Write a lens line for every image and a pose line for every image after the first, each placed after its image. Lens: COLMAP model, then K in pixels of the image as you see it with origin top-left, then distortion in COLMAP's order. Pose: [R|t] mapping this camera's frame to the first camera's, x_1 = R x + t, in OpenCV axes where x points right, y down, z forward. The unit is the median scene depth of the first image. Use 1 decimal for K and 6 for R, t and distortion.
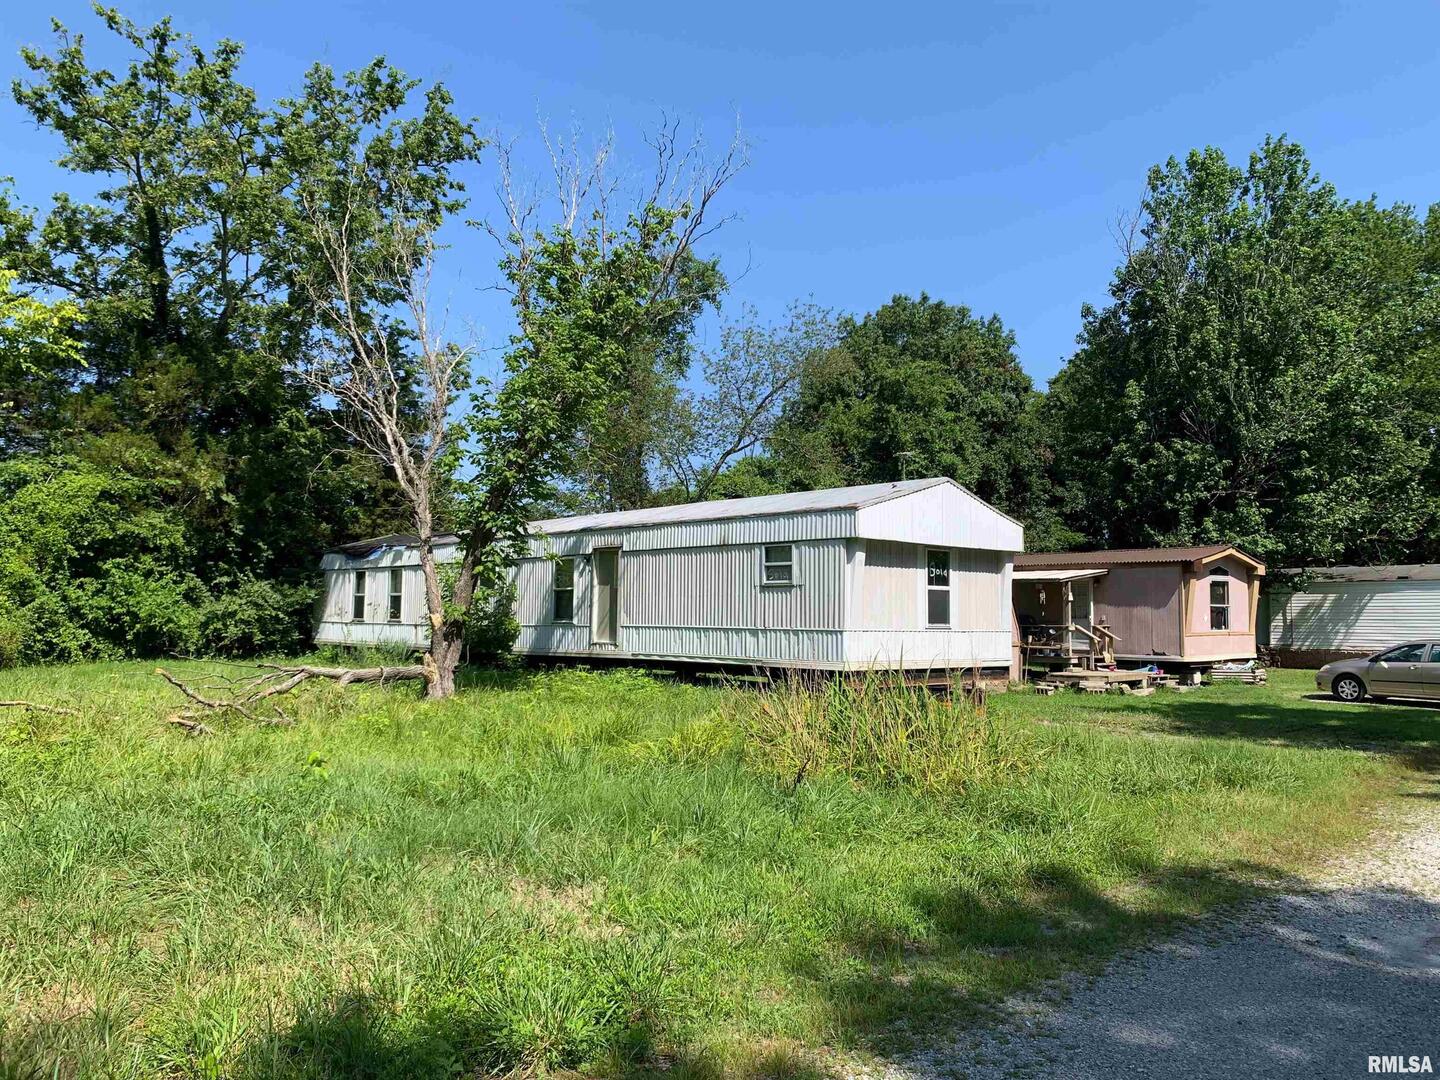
lens RADIAL K [[1097.5, 0, 723.2], [0, 1097.5, 534.6], [0, 0, 1]] dist [0.018824, -0.026055]
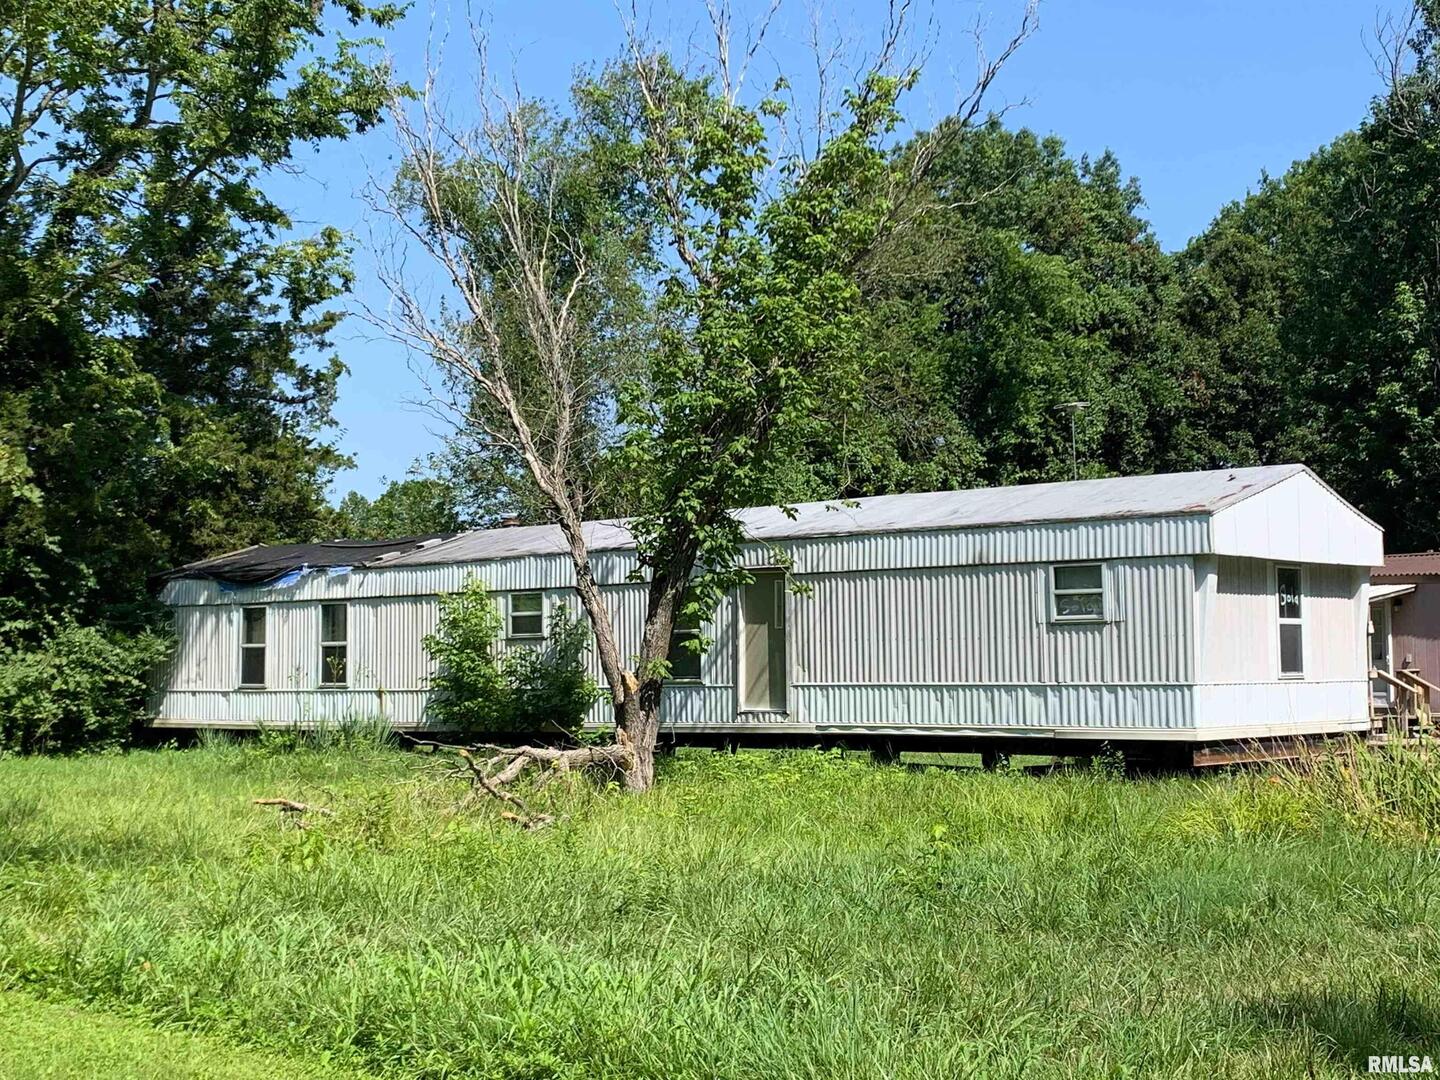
lens RADIAL K [[2014.5, 0, 718.0], [0, 2014.5, 543.2], [0, 0, 1]] dist [0.066865, 0.000000]
pose [[0.993987, -0.014811, 0.108492, -0.206769], [0.013373, 0.999813, 0.013963, -0.016416], [-0.108678, -0.012429, 0.993999, -0.167475]]
